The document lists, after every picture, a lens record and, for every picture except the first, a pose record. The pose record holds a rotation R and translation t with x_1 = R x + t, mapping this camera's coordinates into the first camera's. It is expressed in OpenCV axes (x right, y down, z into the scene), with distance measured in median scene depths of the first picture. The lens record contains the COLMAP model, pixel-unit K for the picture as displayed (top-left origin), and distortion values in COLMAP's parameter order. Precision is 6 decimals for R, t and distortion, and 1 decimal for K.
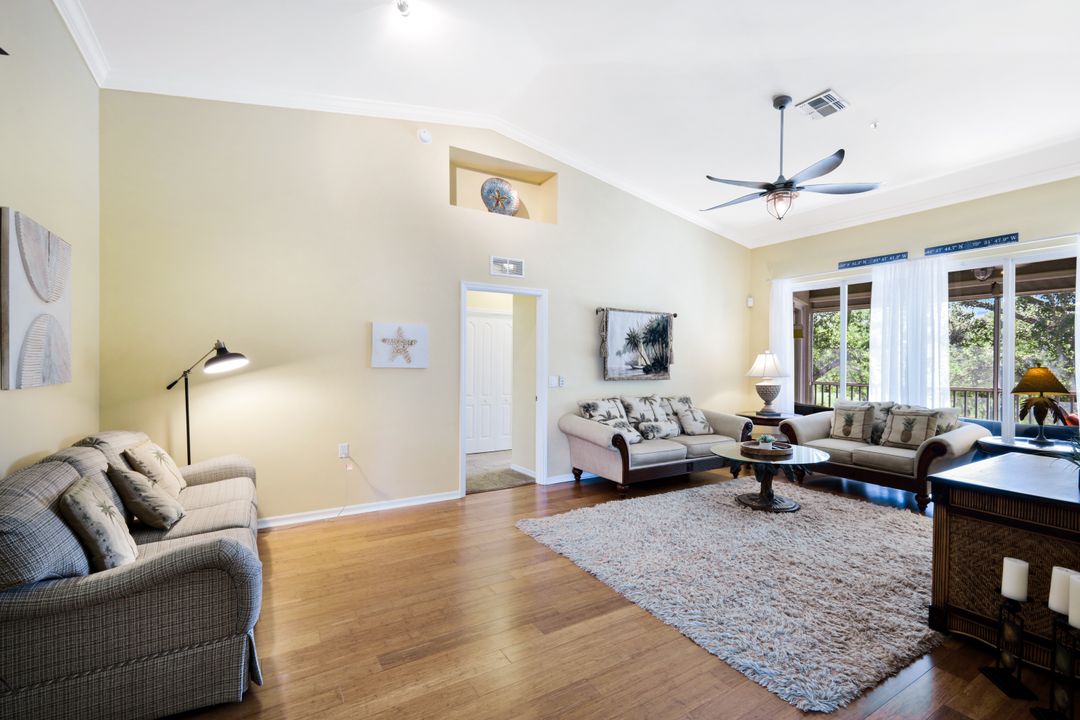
lens RADIAL K [[477.6, 0, 542.5], [0, 477.6, 357.0], [0, 0, 1]] dist [0.012436, 0.000237]
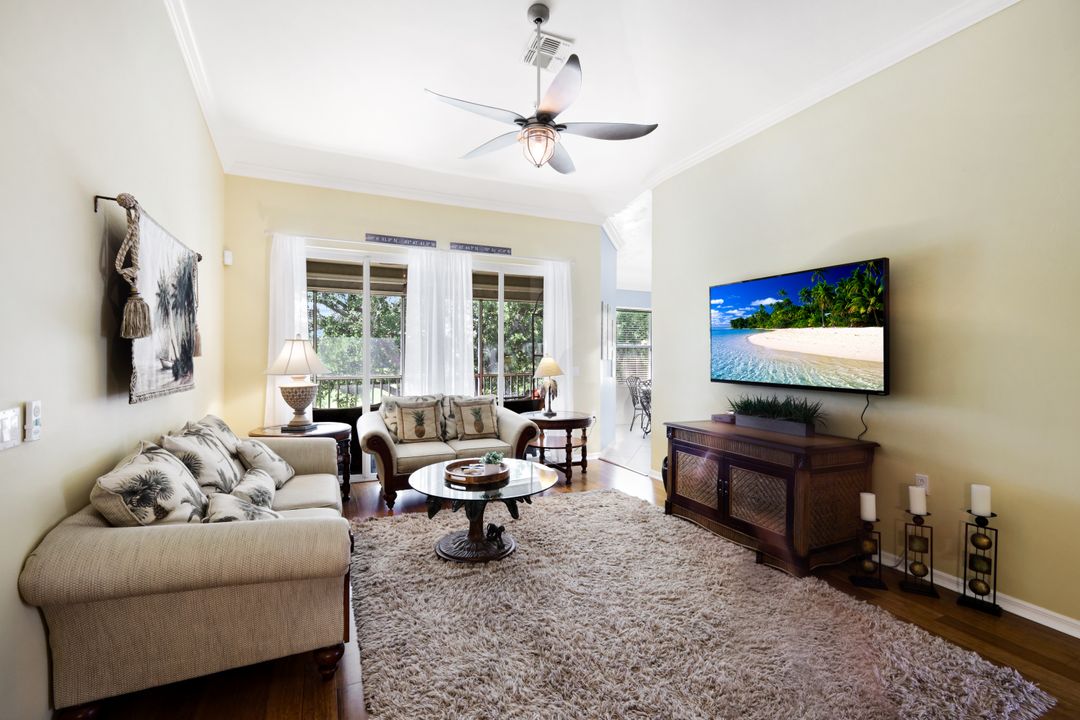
lens RADIAL K [[477.6, 0, 542.5], [0, 477.6, 357.0], [0, 0, 1]] dist [0.012436, 0.000237]
pose [[0.119104, -0.009522, 0.992836, -0.186863], [-0.011994, 0.999867, 0.011028, 0.006168], [-0.992809, -0.013222, 0.118974, 0.636121]]
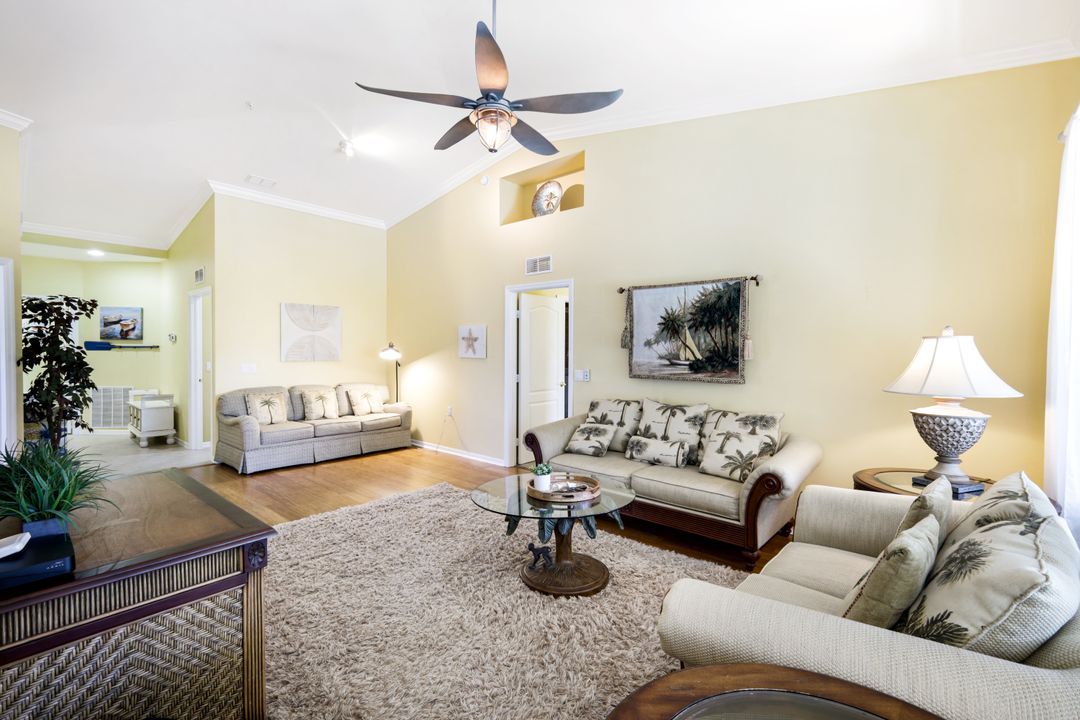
lens RADIAL K [[477.6, 0, 542.5], [0, 477.6, 357.0], [0, 0, 1]] dist [0.012436, 0.000237]
pose [[0.299005, 0.008411, -0.954214, 0.836601], [0.003204, 0.999947, 0.009819, 0.005705], [0.954246, -0.005993, 0.298962, 0.607214]]
